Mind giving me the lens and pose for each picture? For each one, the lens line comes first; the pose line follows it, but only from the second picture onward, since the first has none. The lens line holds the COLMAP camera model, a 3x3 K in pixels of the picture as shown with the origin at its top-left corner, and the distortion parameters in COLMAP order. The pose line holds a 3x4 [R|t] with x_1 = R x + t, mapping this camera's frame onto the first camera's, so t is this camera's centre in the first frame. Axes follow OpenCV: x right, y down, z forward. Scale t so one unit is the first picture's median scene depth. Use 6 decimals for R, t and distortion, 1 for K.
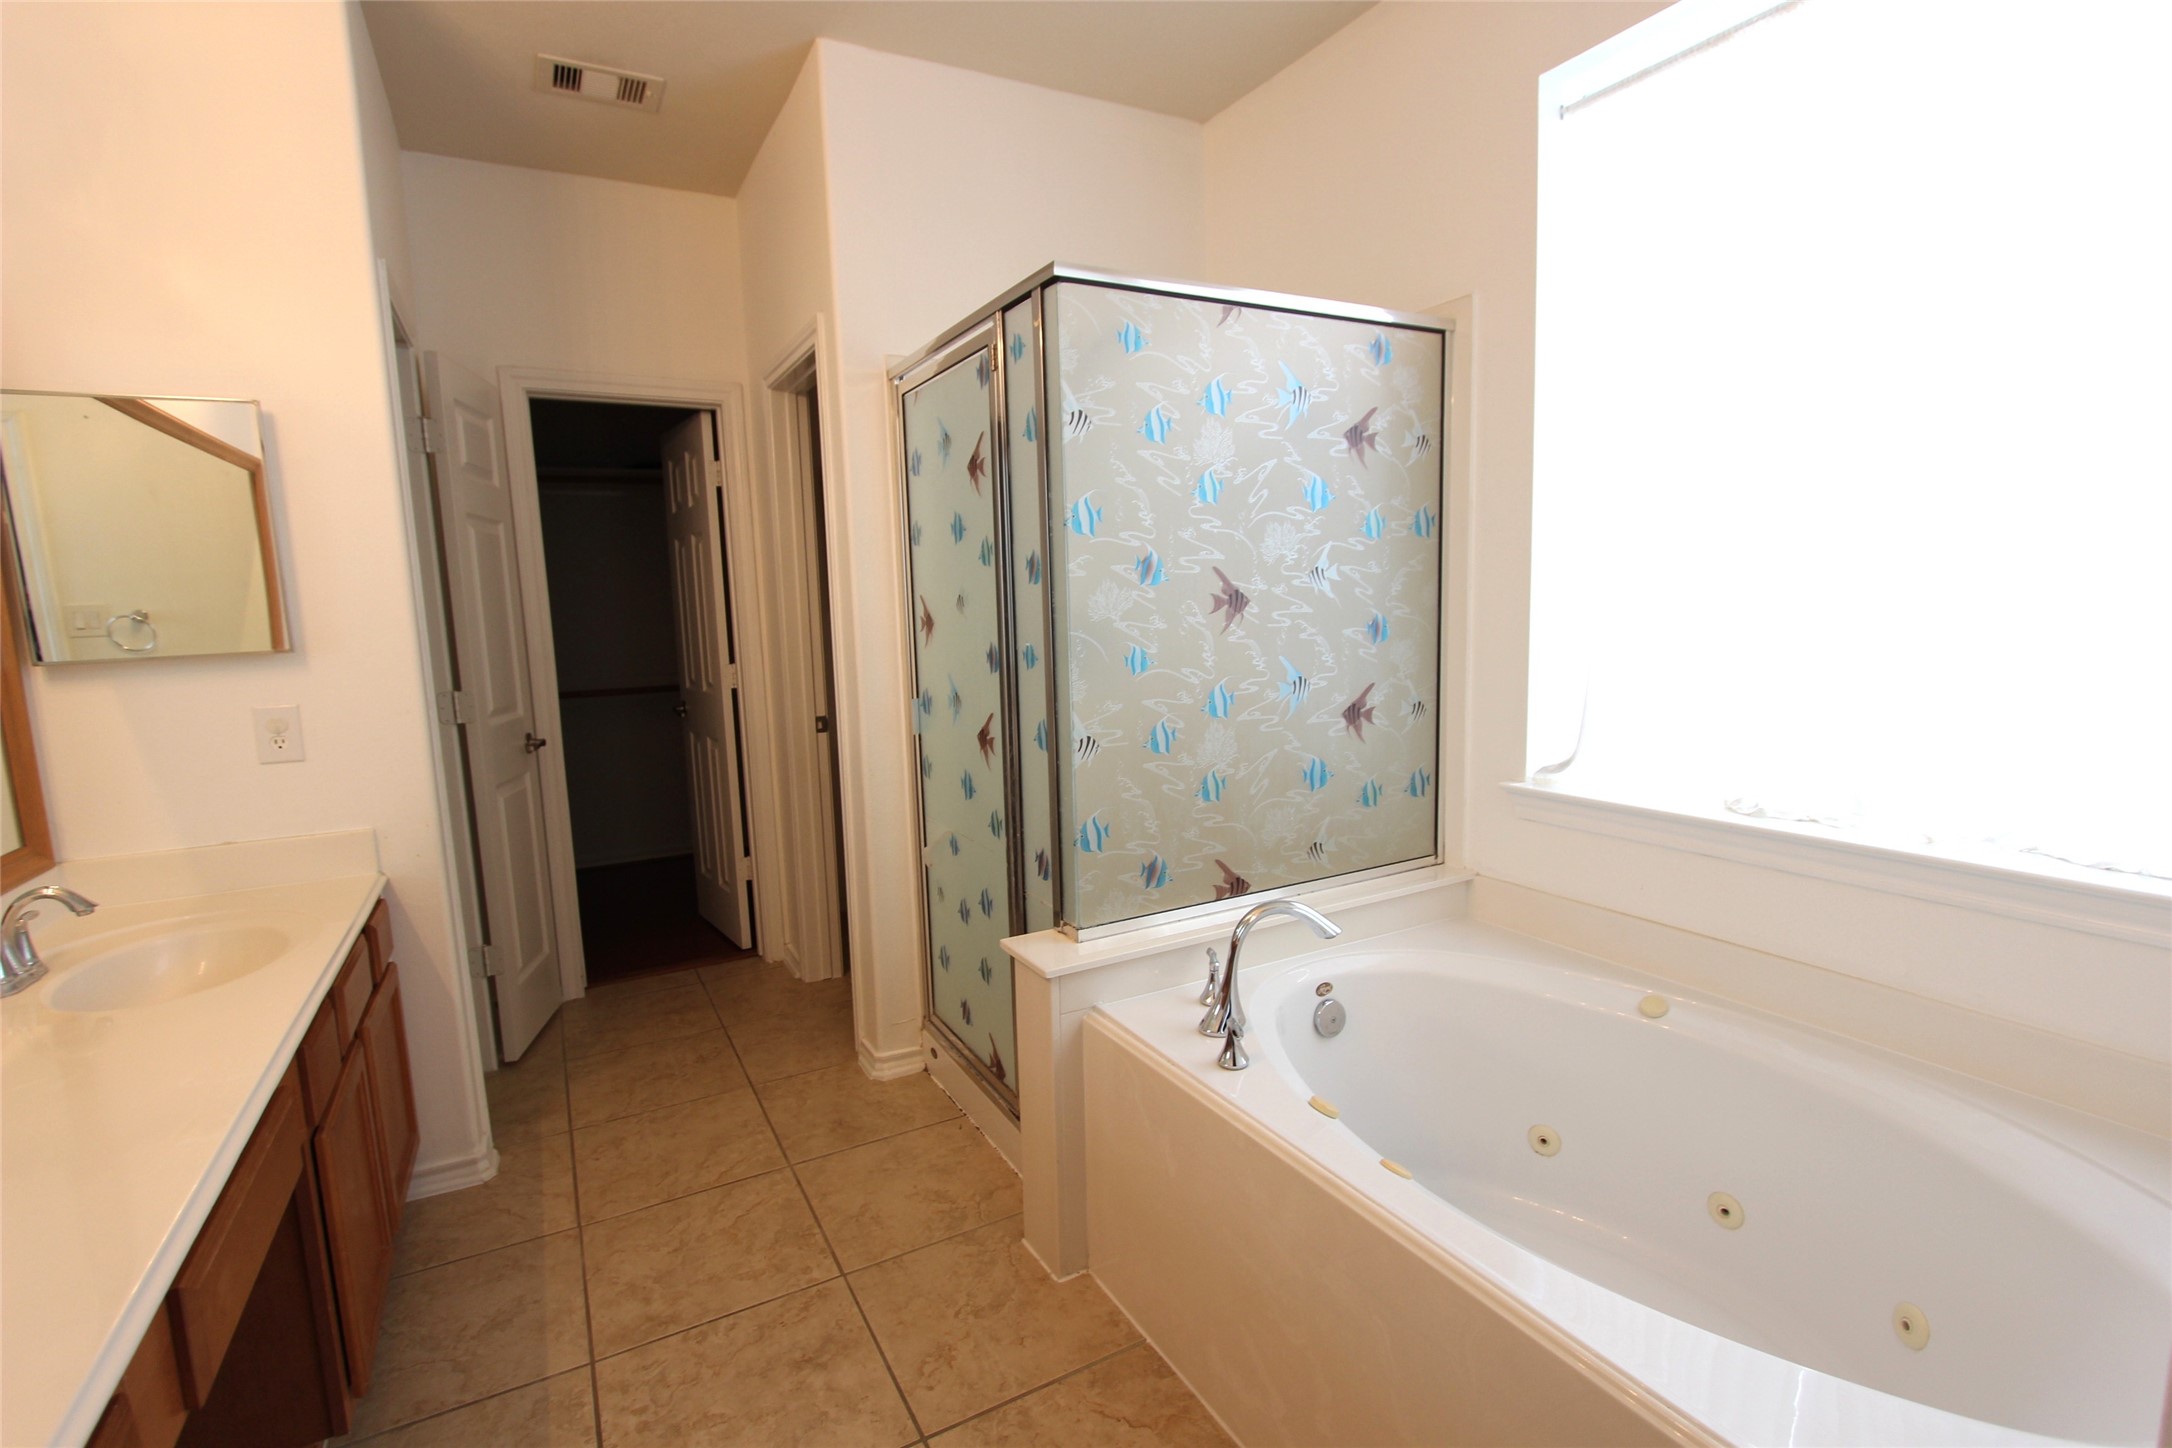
lens RADIAL K [[1051.6, 0, 1026.9], [0, 1051.6, 736.0], [0, 0, 1]] dist [0.003037, 0.001482]
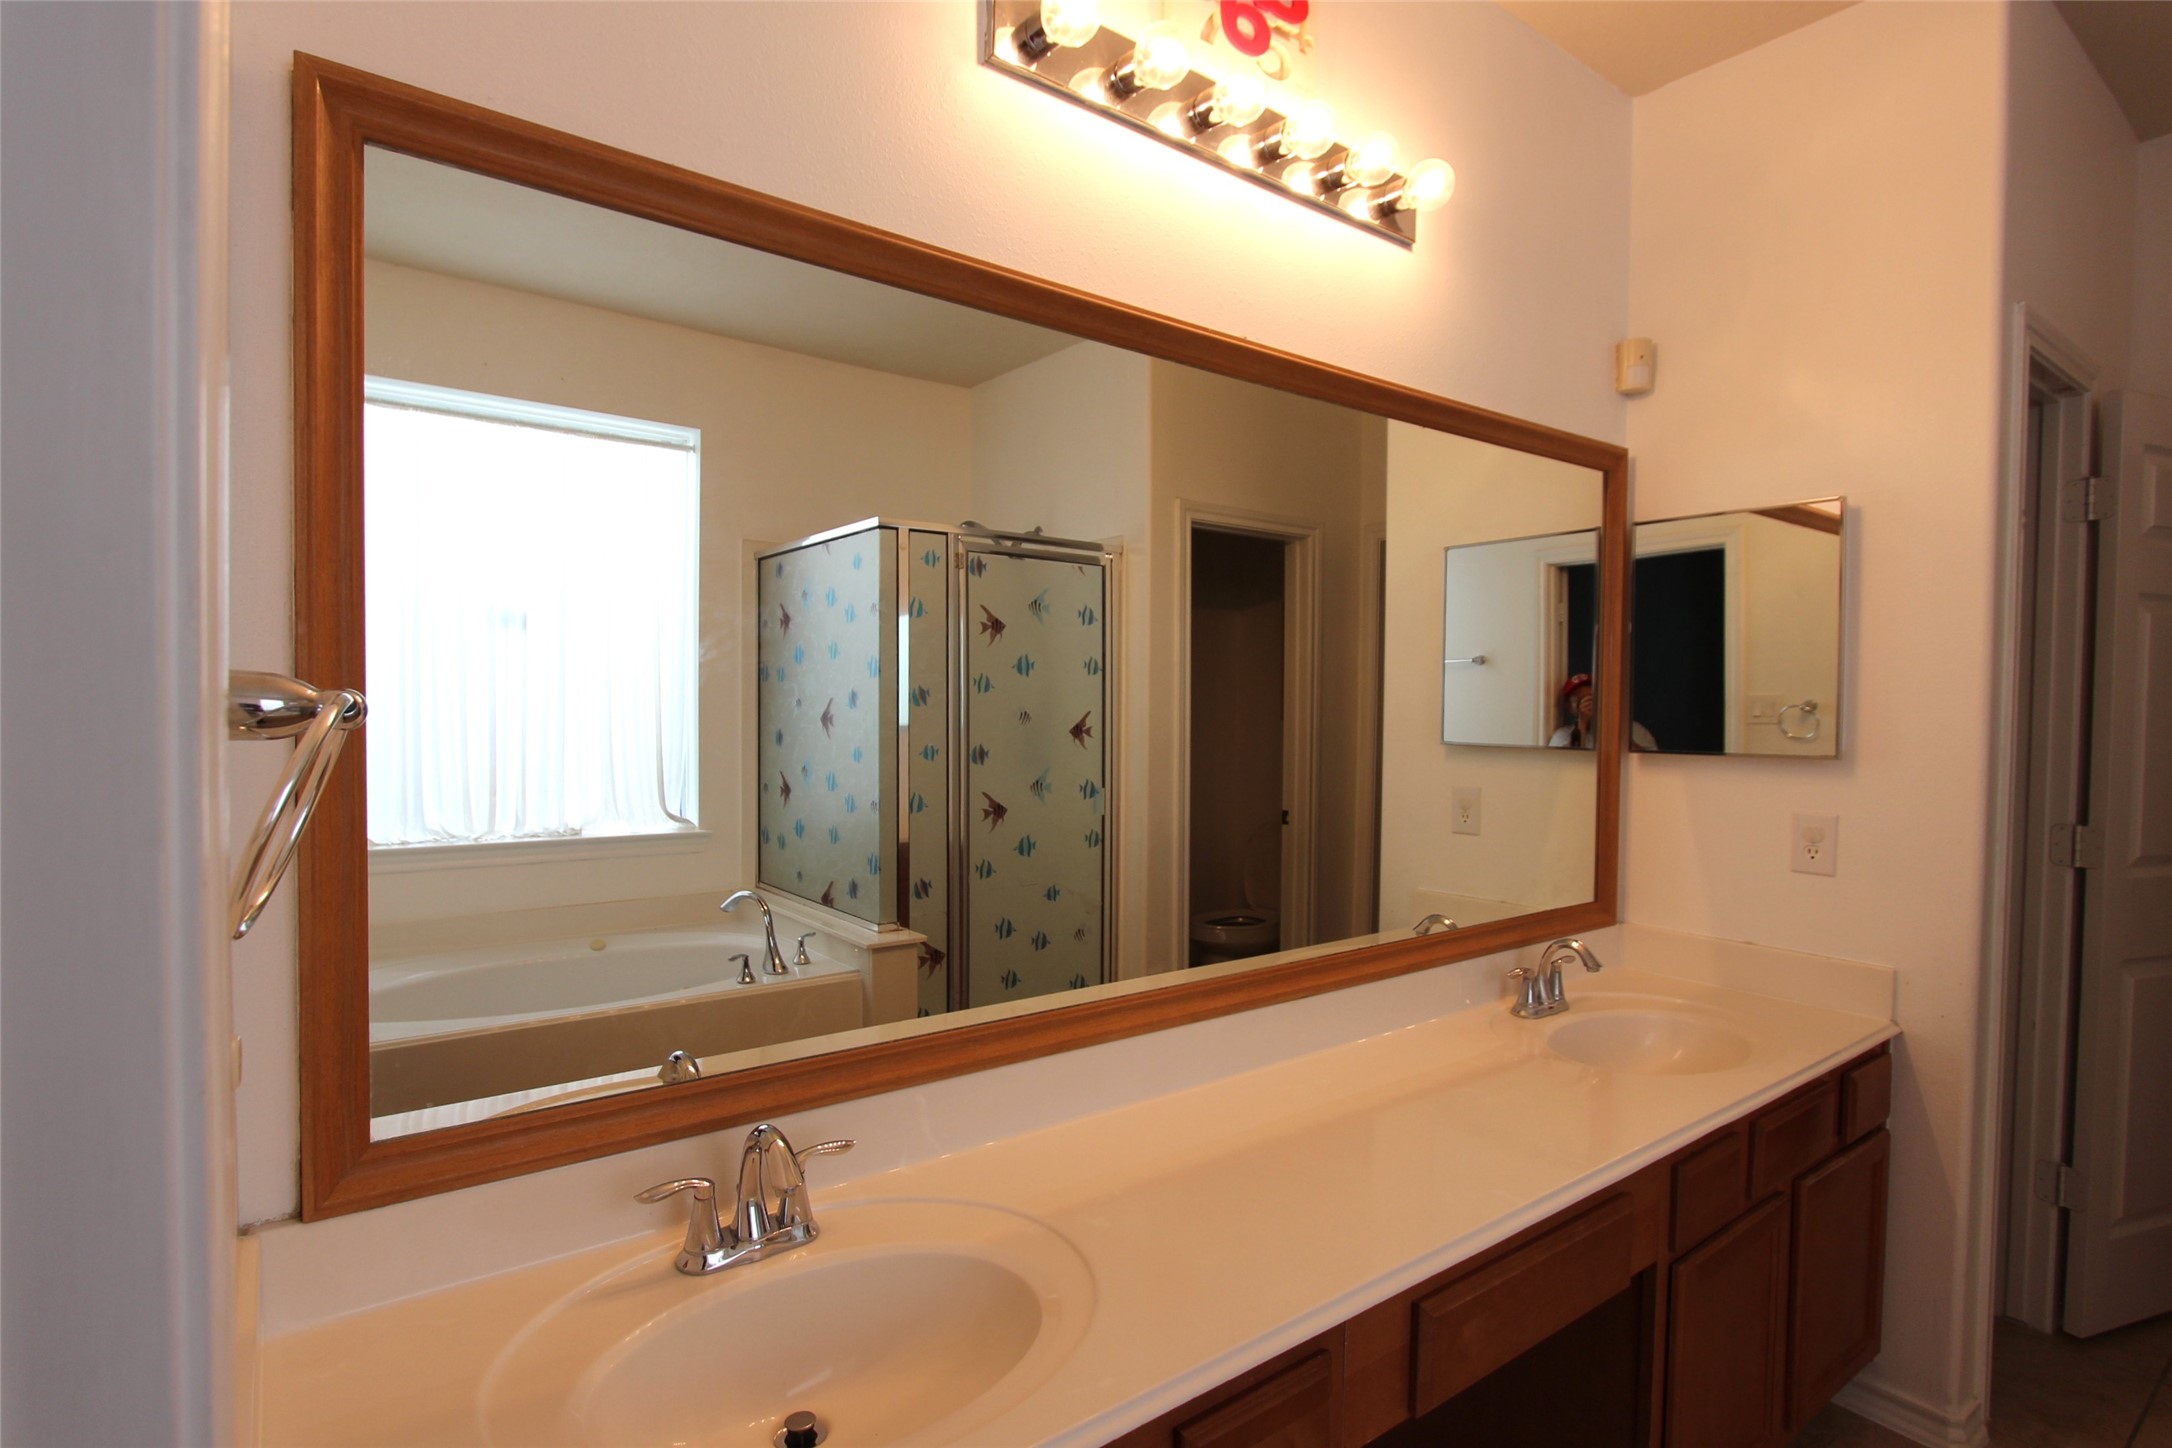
lens RADIAL K [[1051.6, 0, 1026.9], [0, 1051.6, 736.0], [0, 0, 1]] dist [0.003037, 0.001482]
pose [[0.164611, 0.062385, -0.984384, 0.104721], [-0.135124, 0.990015, 0.040146, -0.040451], [0.977059, 0.126406, 0.171397, 0.130076]]
